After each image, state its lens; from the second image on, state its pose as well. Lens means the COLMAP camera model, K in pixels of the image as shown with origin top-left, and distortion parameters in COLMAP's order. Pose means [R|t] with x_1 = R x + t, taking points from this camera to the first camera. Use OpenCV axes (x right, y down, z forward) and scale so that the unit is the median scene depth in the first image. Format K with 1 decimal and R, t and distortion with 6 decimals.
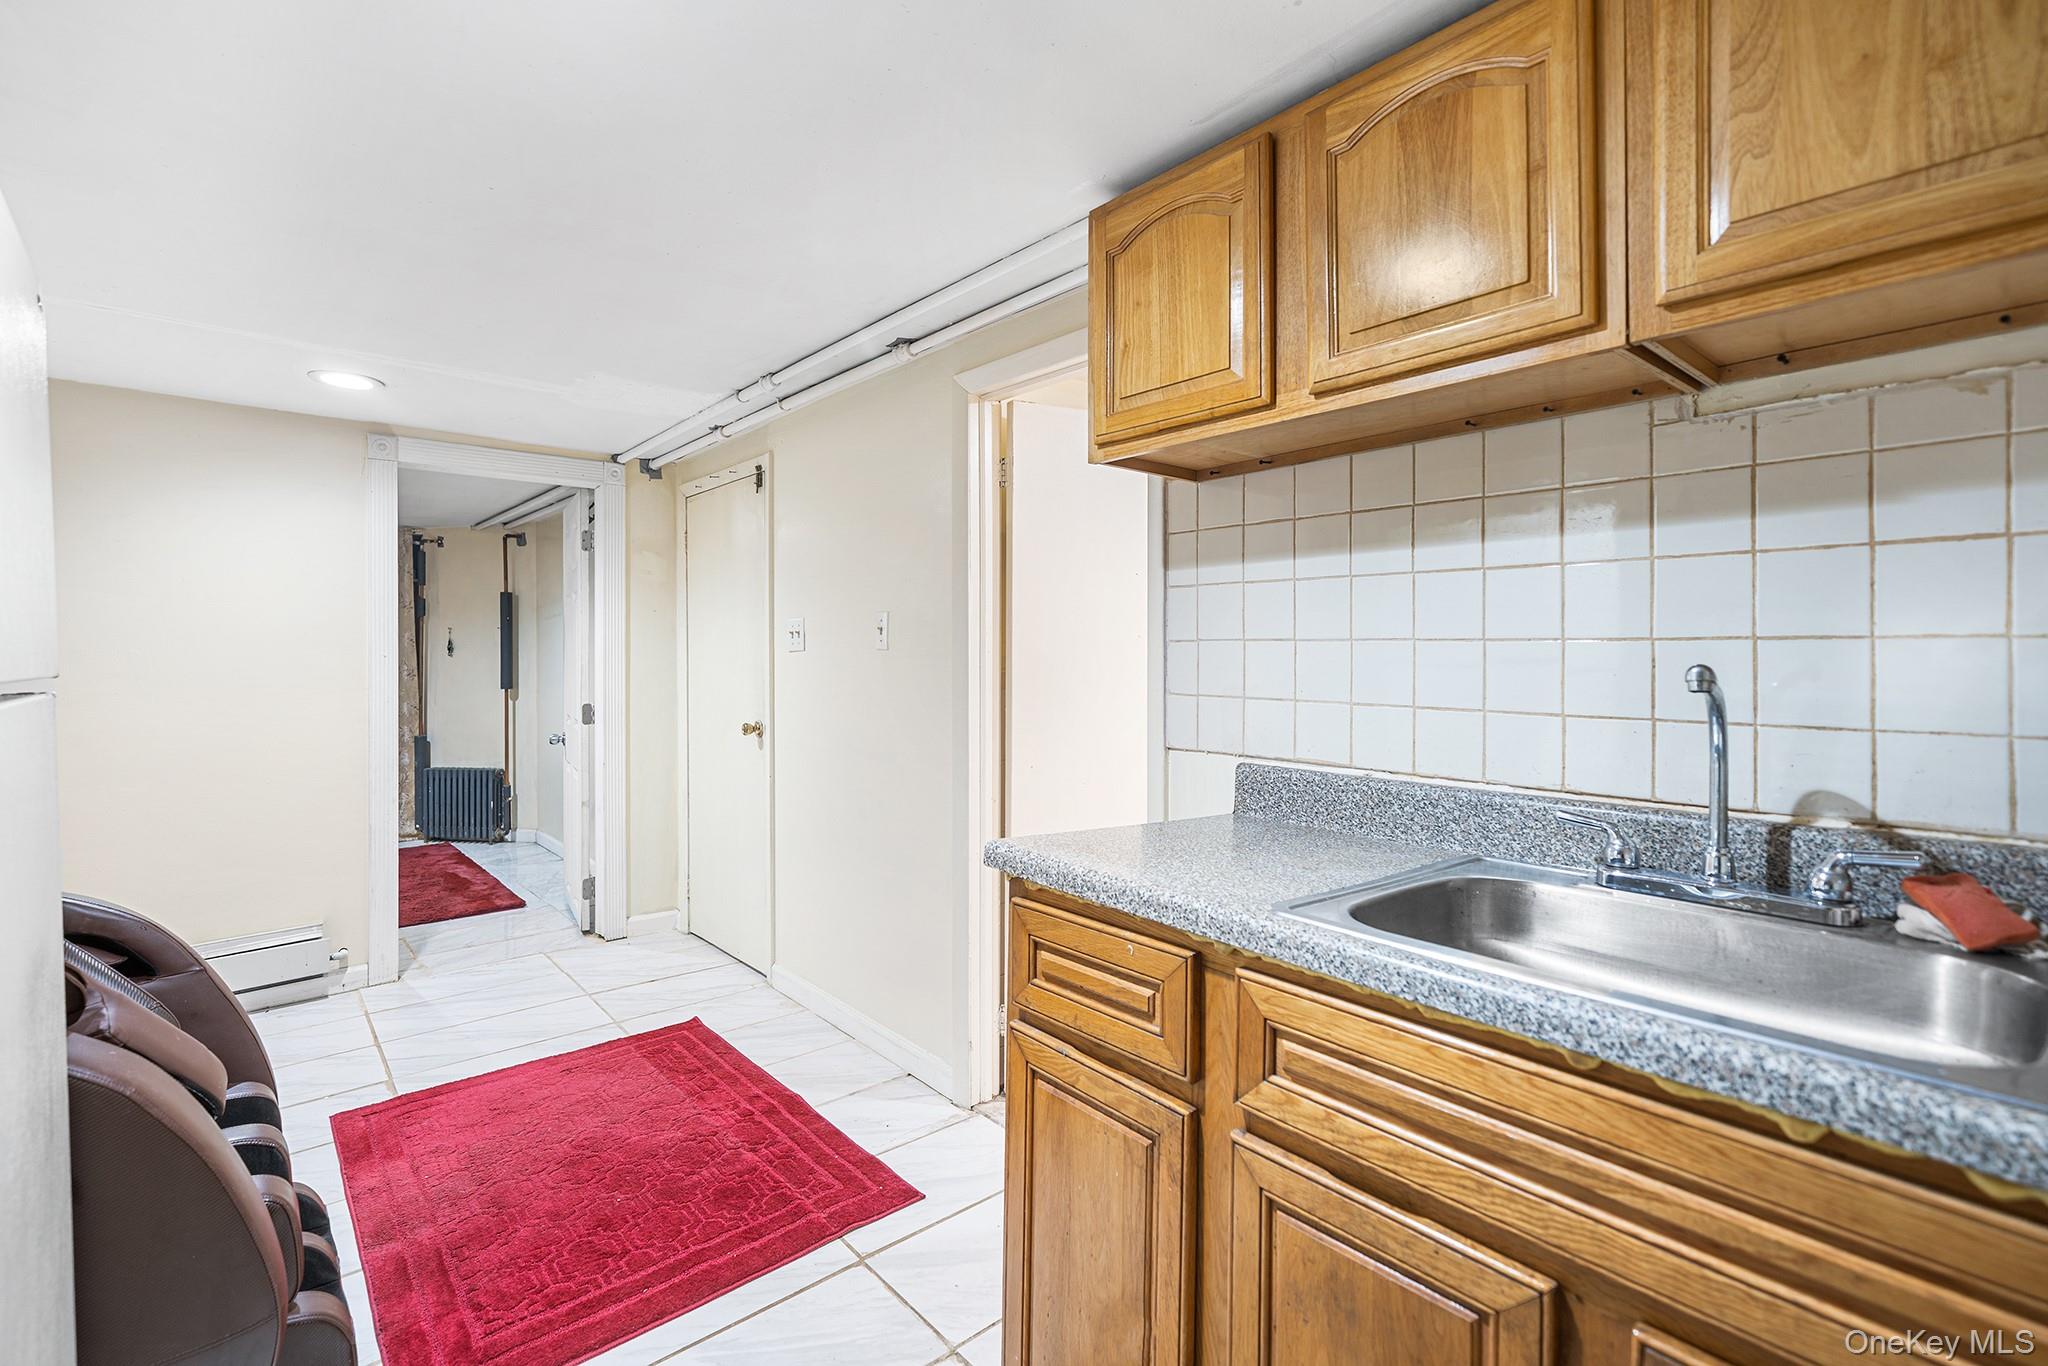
lens RADIAL K [[943.2, 0, 1022.4], [0, 943.2, 662.8], [0, 0, 1]] dist [0.004459, -0.000899]
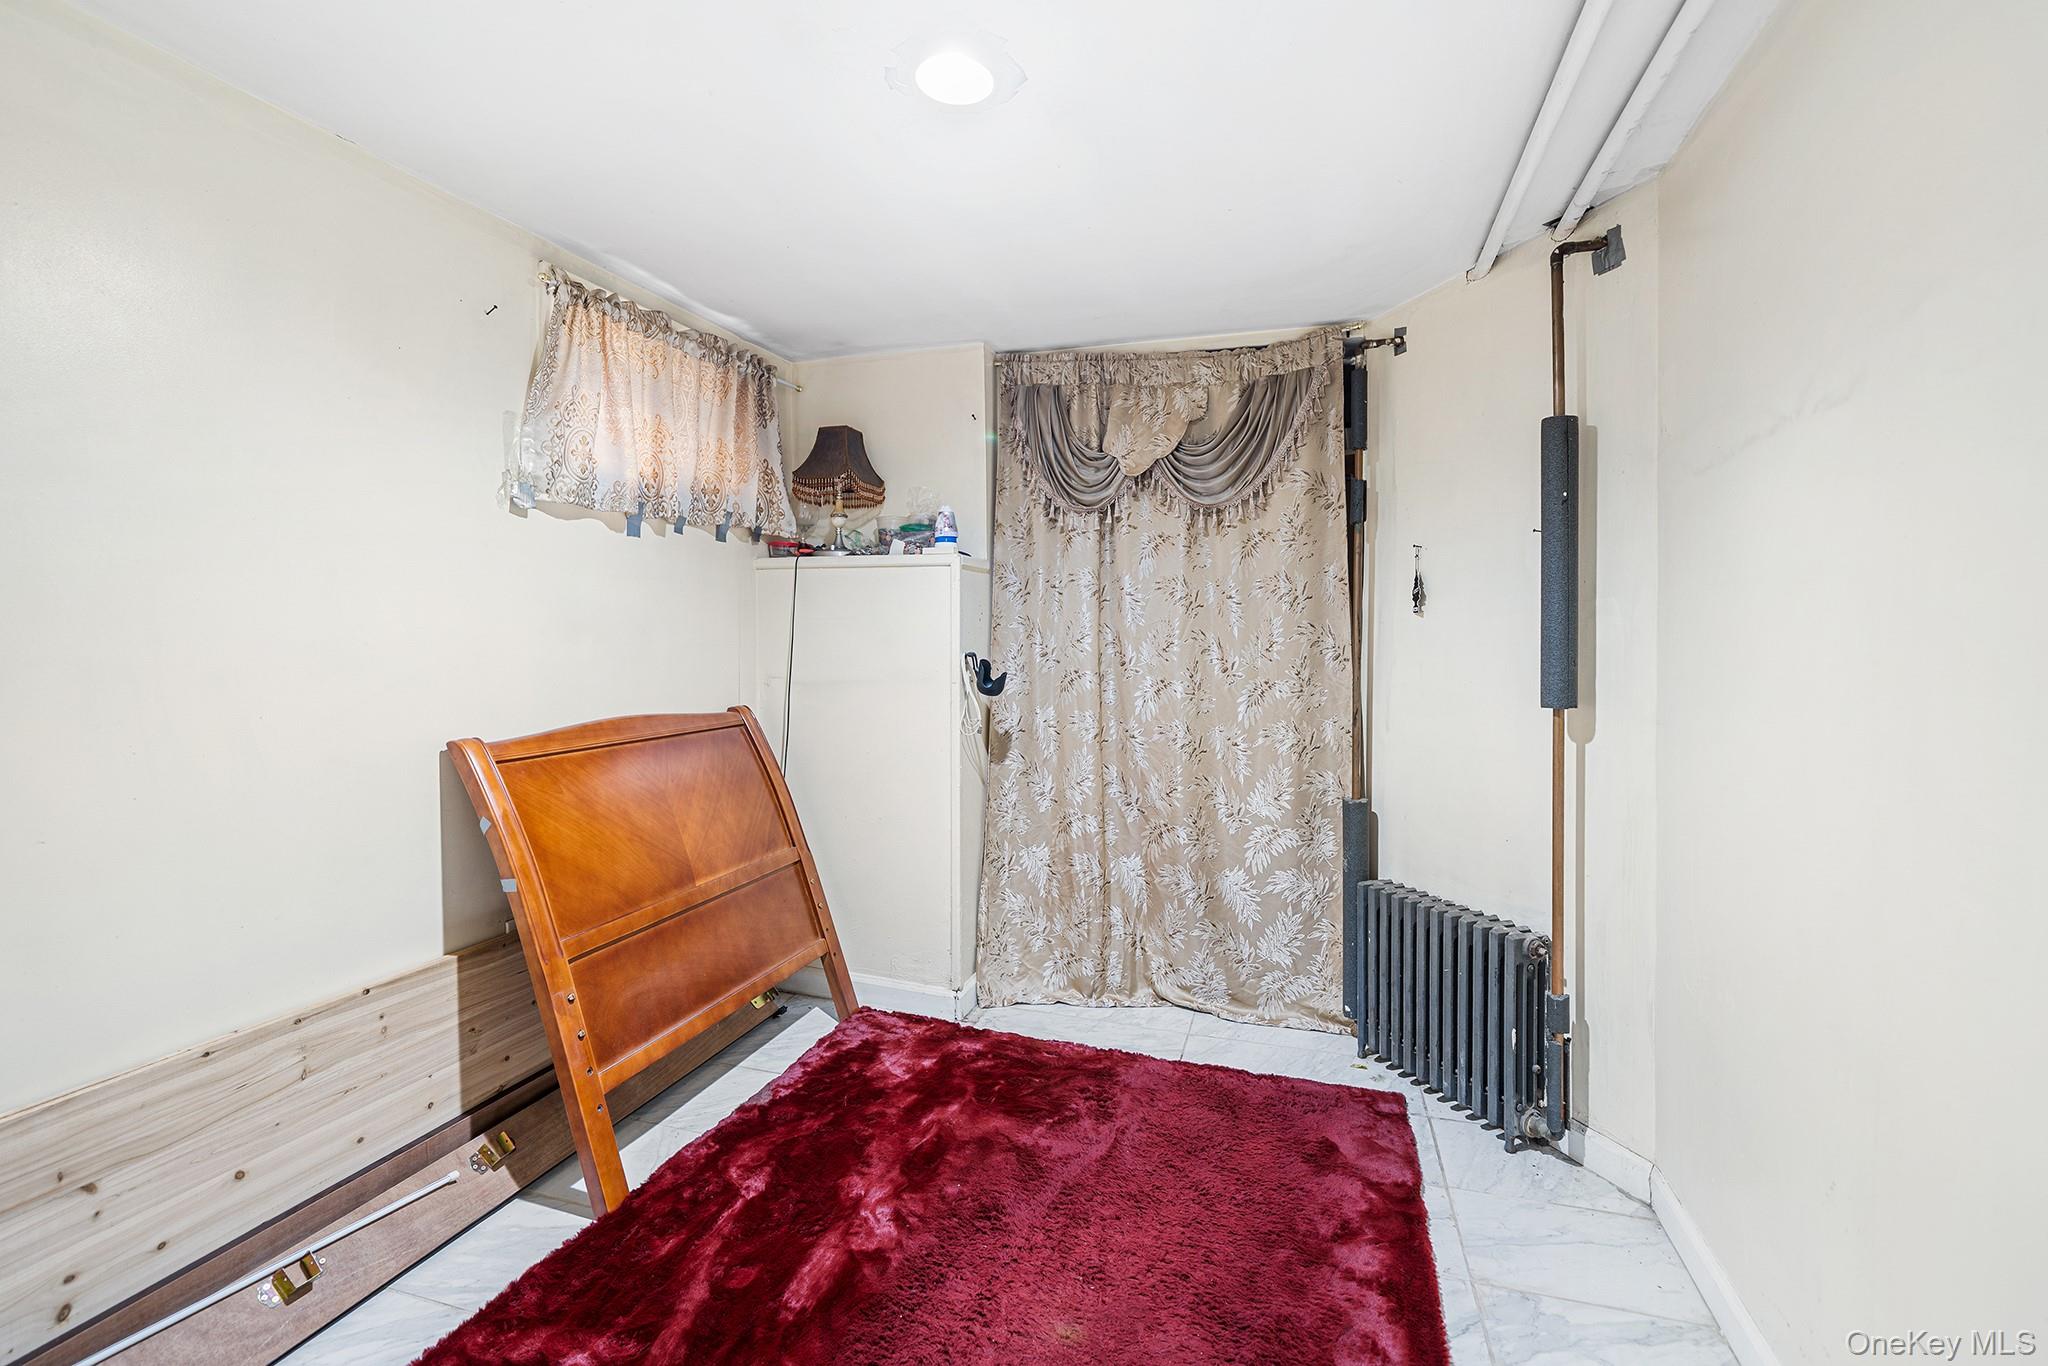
lens RADIAL K [[943.2, 0, 1015.9], [0, 943.2, 633.4], [0, 0, 1]] dist [0.004459, -0.000899]
pose [[0.521898, 0.002520, -0.853004, -0.356060], [-0.006951, 0.999975, -0.001299, 0.002462], [0.852980, 0.006607, 0.521902, 0.651964]]
